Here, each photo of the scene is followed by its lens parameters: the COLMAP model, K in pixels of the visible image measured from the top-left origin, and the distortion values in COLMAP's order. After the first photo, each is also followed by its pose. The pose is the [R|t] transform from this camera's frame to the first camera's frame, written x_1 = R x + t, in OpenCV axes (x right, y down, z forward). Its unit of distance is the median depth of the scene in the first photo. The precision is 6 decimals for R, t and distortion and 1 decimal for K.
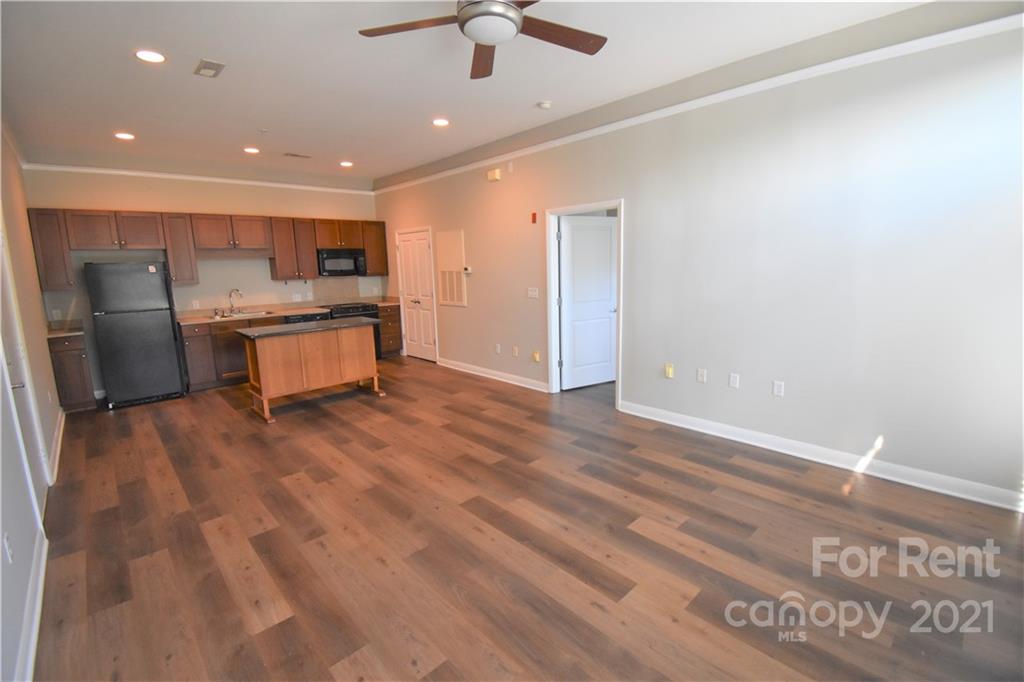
lens RADIAL K [[451.1, 0, 512.9], [0, 451.1, 337.1], [0, 0, 1]] dist [0.026369, -0.028505]
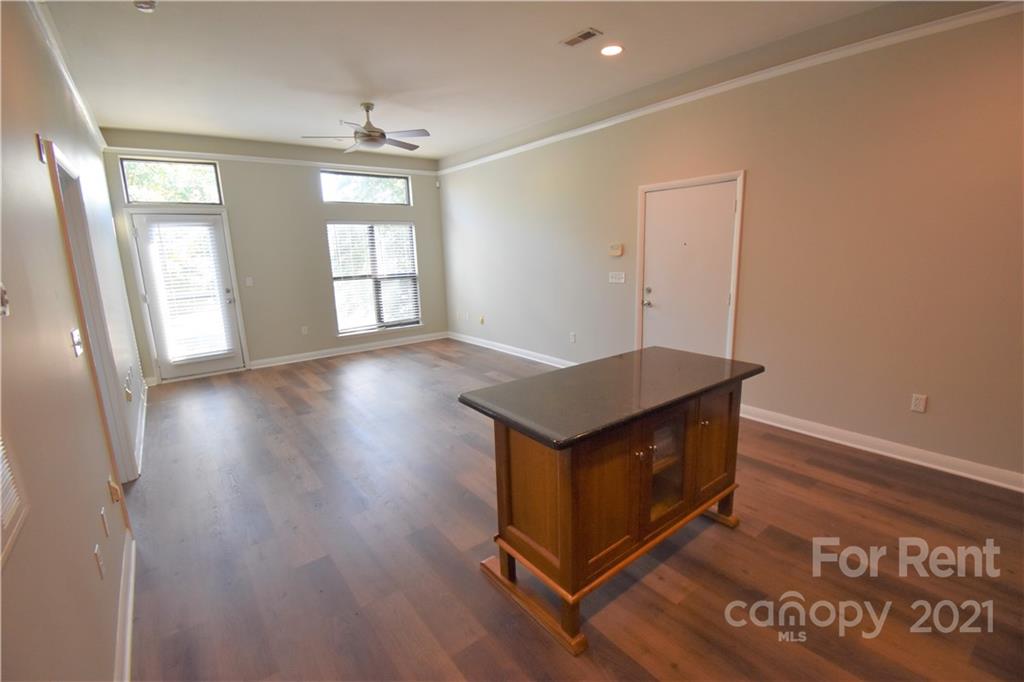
lens RADIAL K [[451.1, 0, 512.9], [0, 451.1, 337.1], [0, 0, 1]] dist [0.026369, -0.028505]
pose [[-0.994016, 0.039710, 0.101757, -0.371039], [0.073062, 0.934219, 0.349138, -0.211874], [-0.081199, 0.354483, -0.931530, 1.344491]]
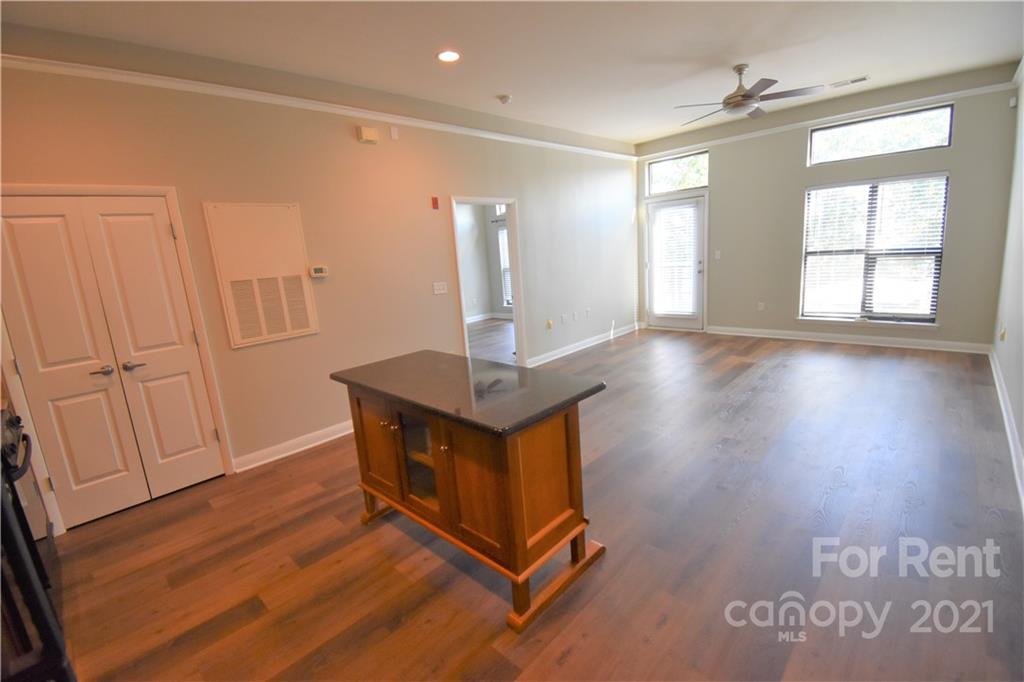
lens RADIAL K [[451.1, 0, 512.9], [0, 451.1, 337.1], [0, 0, 1]] dist [0.026369, -0.028505]
pose [[-0.050483, -0.162301, 0.985449, -0.855490], [0.239521, 0.955943, 0.169712, -0.123862], [-0.969578, 0.244603, -0.009384, 0.904999]]
